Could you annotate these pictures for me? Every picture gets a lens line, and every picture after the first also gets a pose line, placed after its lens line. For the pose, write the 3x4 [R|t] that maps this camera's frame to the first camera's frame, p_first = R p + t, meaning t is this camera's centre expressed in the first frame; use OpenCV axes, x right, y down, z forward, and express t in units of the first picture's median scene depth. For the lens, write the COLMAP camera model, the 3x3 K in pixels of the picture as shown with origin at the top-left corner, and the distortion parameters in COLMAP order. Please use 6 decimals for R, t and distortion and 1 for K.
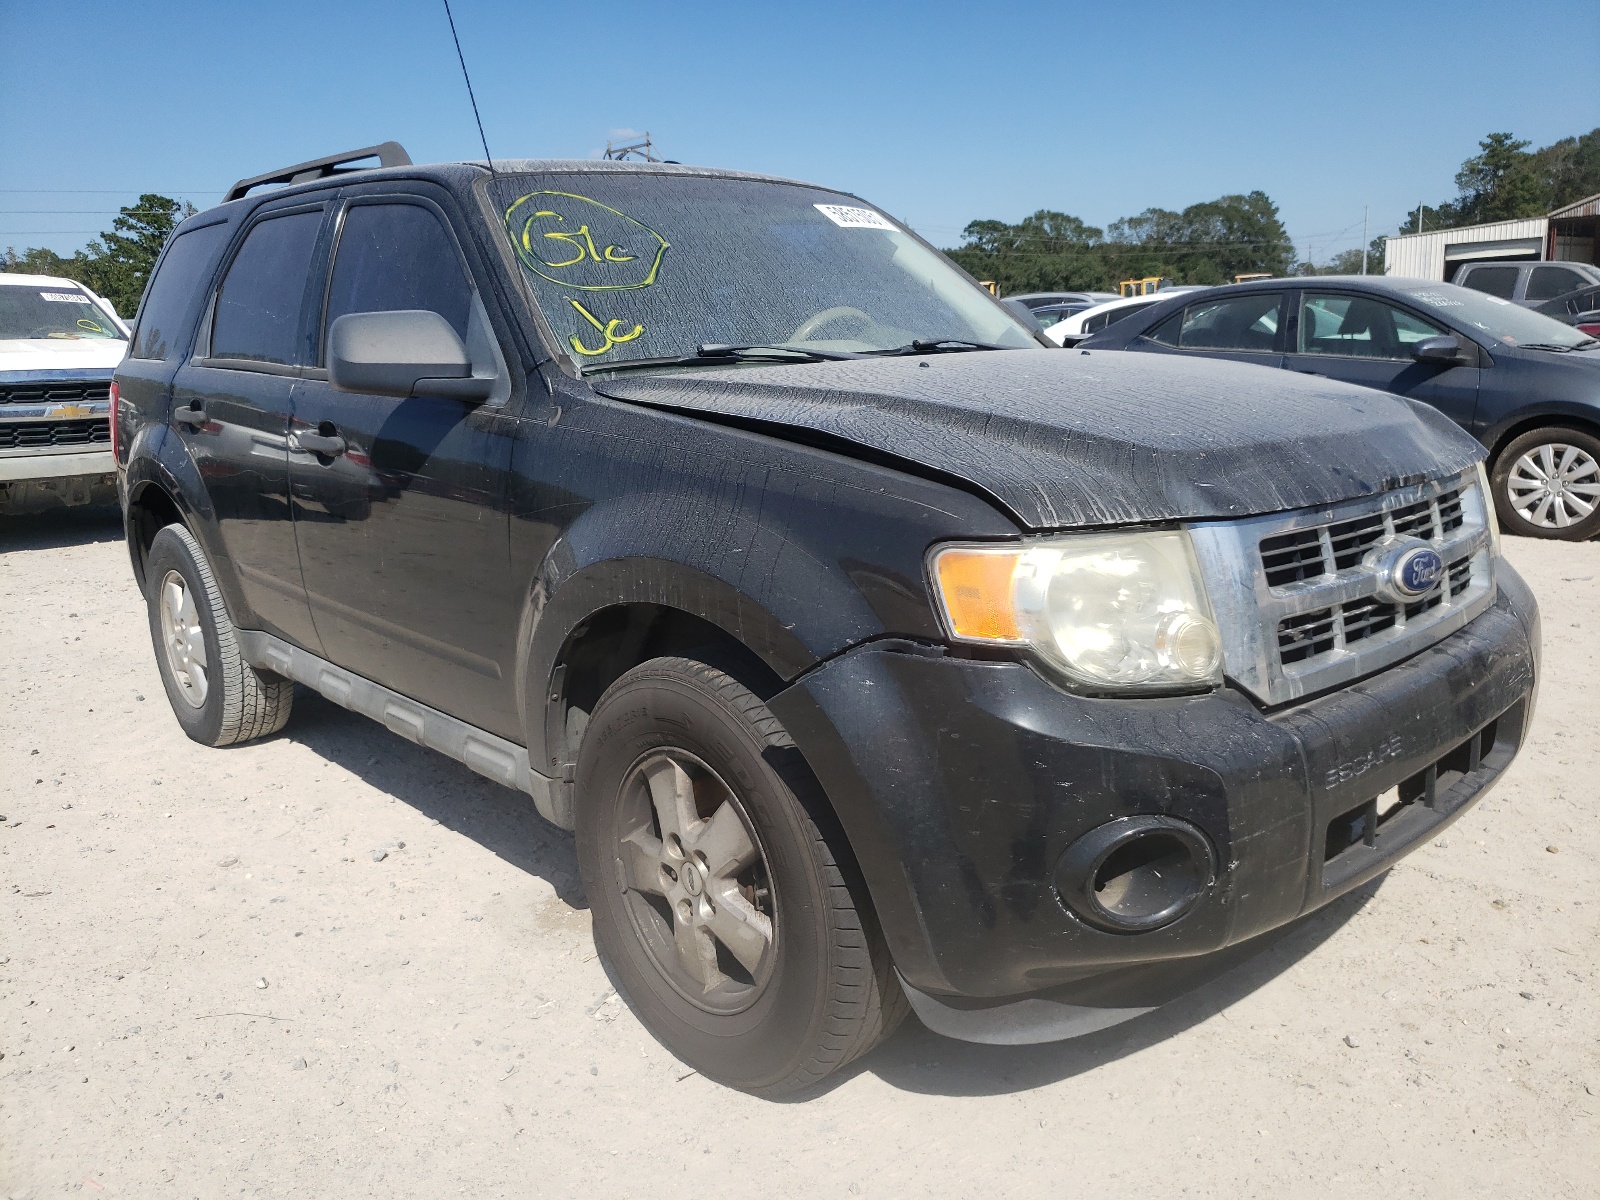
lens RADIAL K [[1185.1, 0, 800.0], [0, 1185.1, 600.0], [0, 0, 1]] dist [0.116835, -0.196817]
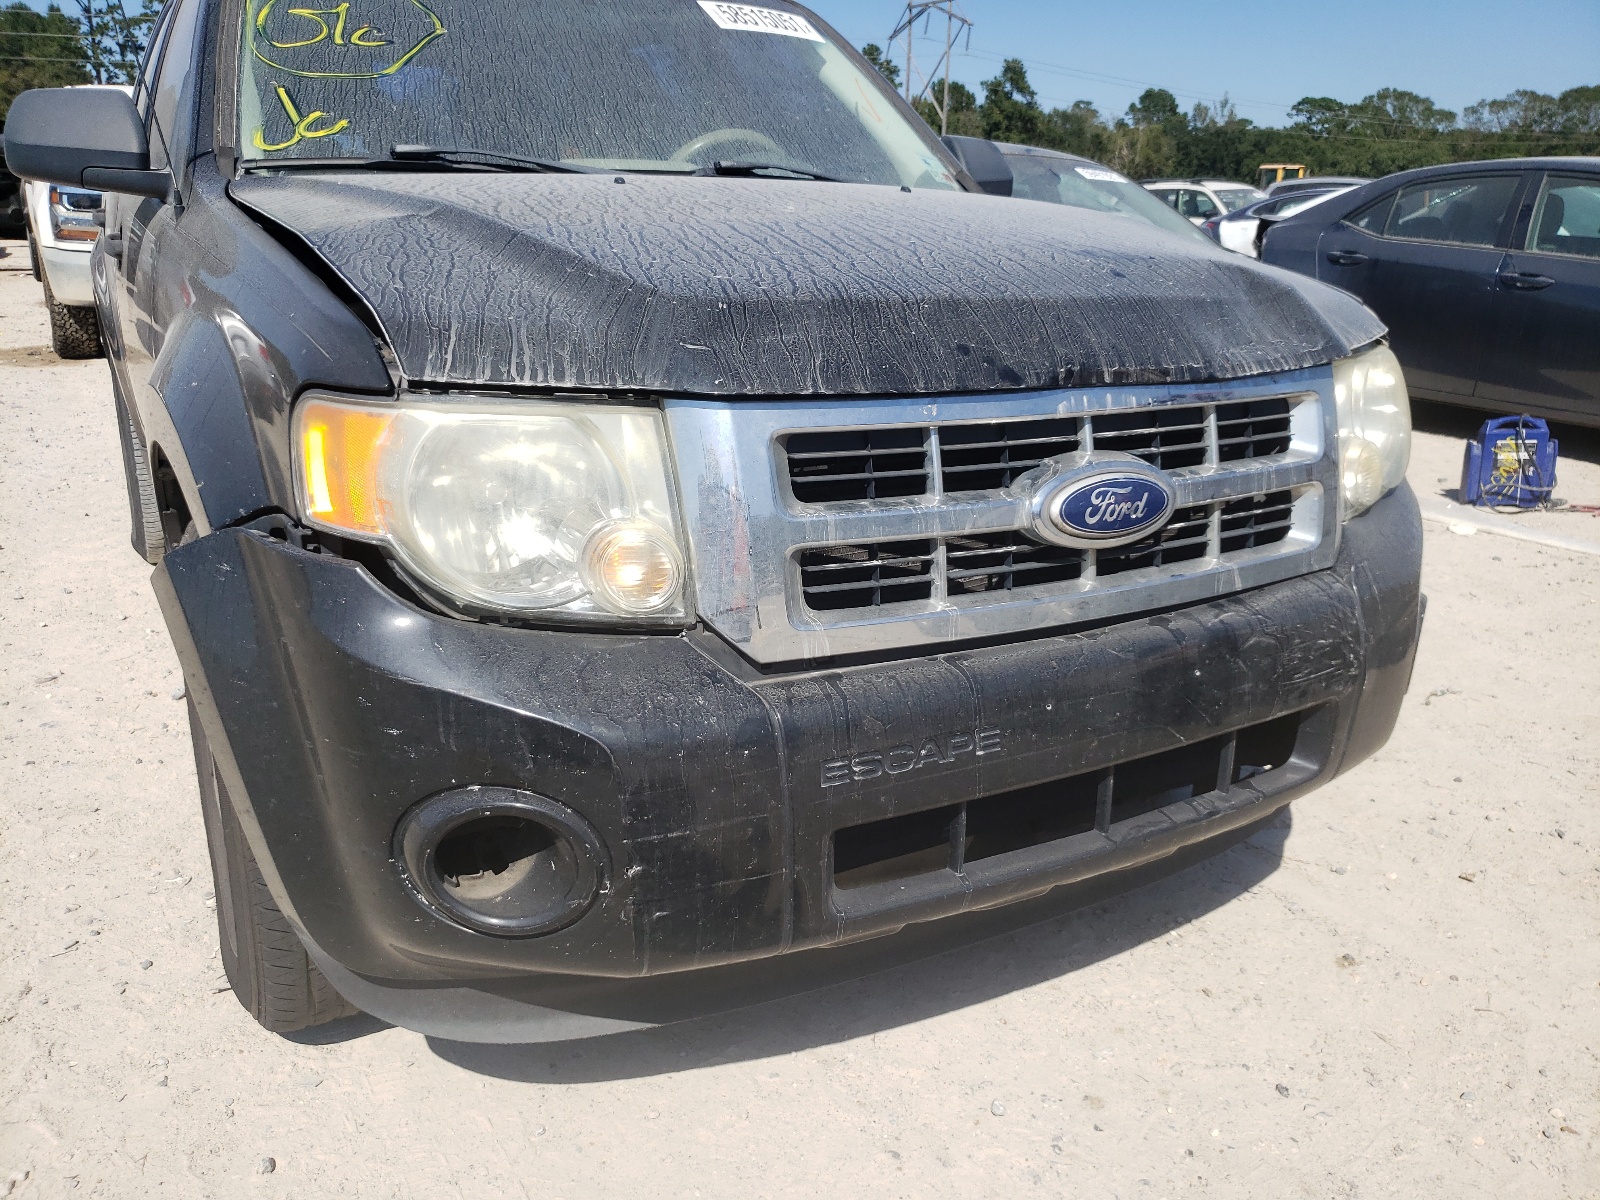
lens RADIAL K [[1186.9, 0, 800.0], [0, 1186.9, 600.0], [0, 0, 1]] dist [0.053078, -0.035064]
pose [[0.970857, 0.124389, -0.204853, 0.435364], [-0.103980, 0.988744, 0.107583, -0.022952], [0.215930, -0.083147, 0.972862, 0.244623]]
